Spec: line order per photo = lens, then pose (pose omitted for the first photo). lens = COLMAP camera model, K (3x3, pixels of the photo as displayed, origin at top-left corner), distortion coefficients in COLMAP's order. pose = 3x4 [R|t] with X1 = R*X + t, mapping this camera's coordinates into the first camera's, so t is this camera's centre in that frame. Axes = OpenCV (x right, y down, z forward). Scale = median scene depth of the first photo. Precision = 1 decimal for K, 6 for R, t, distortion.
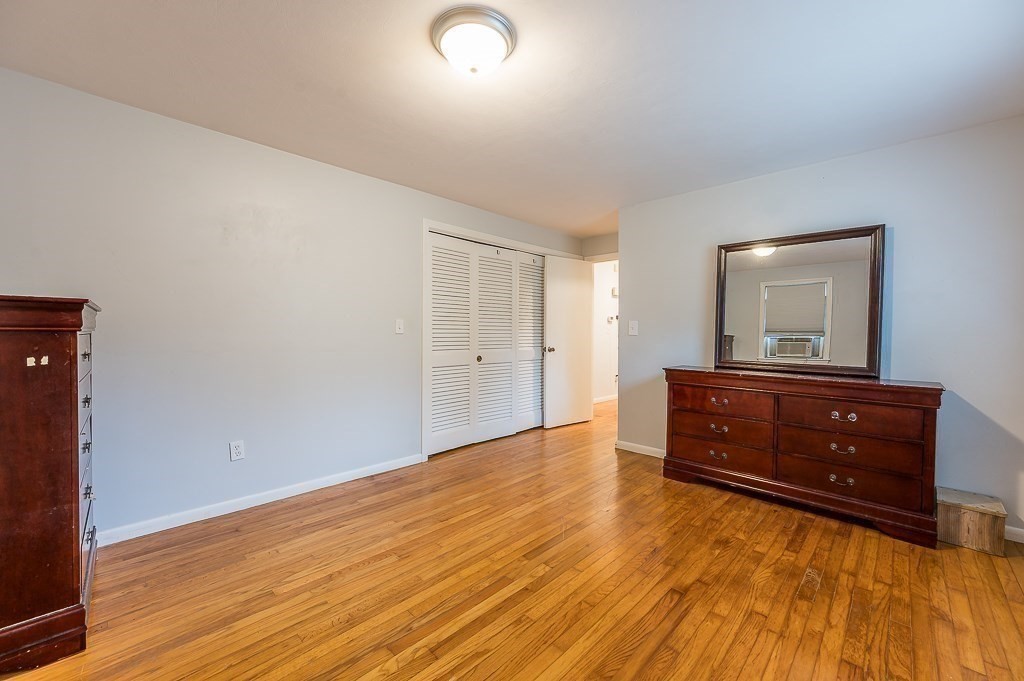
lens RADIAL K [[401.7, 0, 512.0], [0, 401.7, 340.5], [0, 0, 1]] dist [-0.000267, -0.000023]
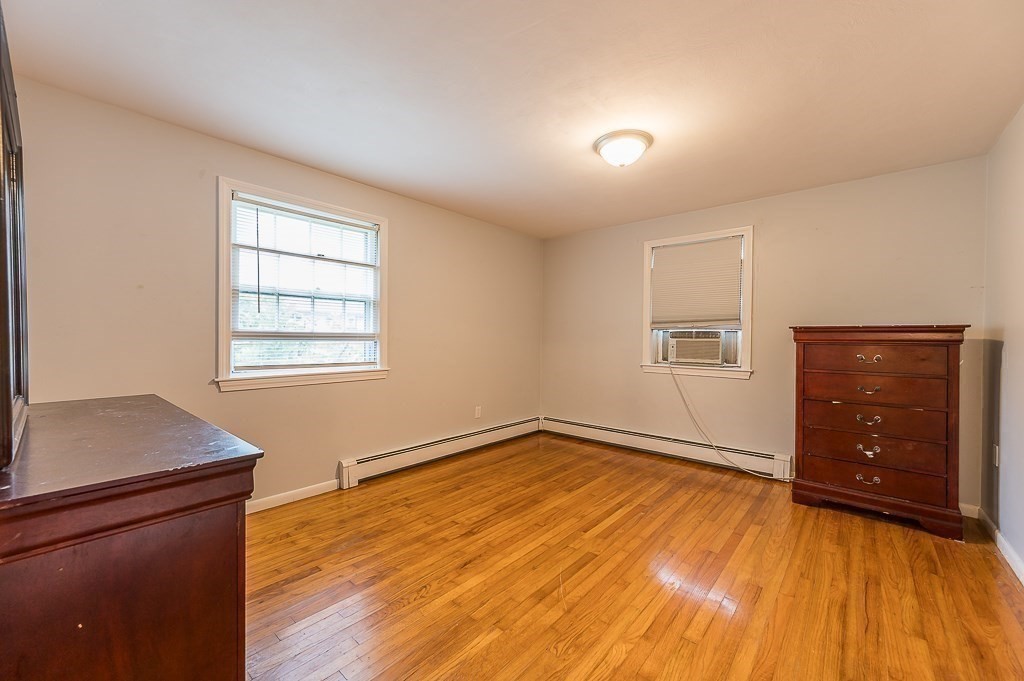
lens RADIAL K [[401.7, 0, 512.0], [0, 401.7, 340.5], [0, 0, 1]] dist [-0.000267, -0.000023]
pose [[-0.998207, -0.015241, -0.057883, 0.351604], [-0.016803, 0.999505, 0.026605, -0.048002], [0.057448, 0.027530, -0.997969, 2.228304]]
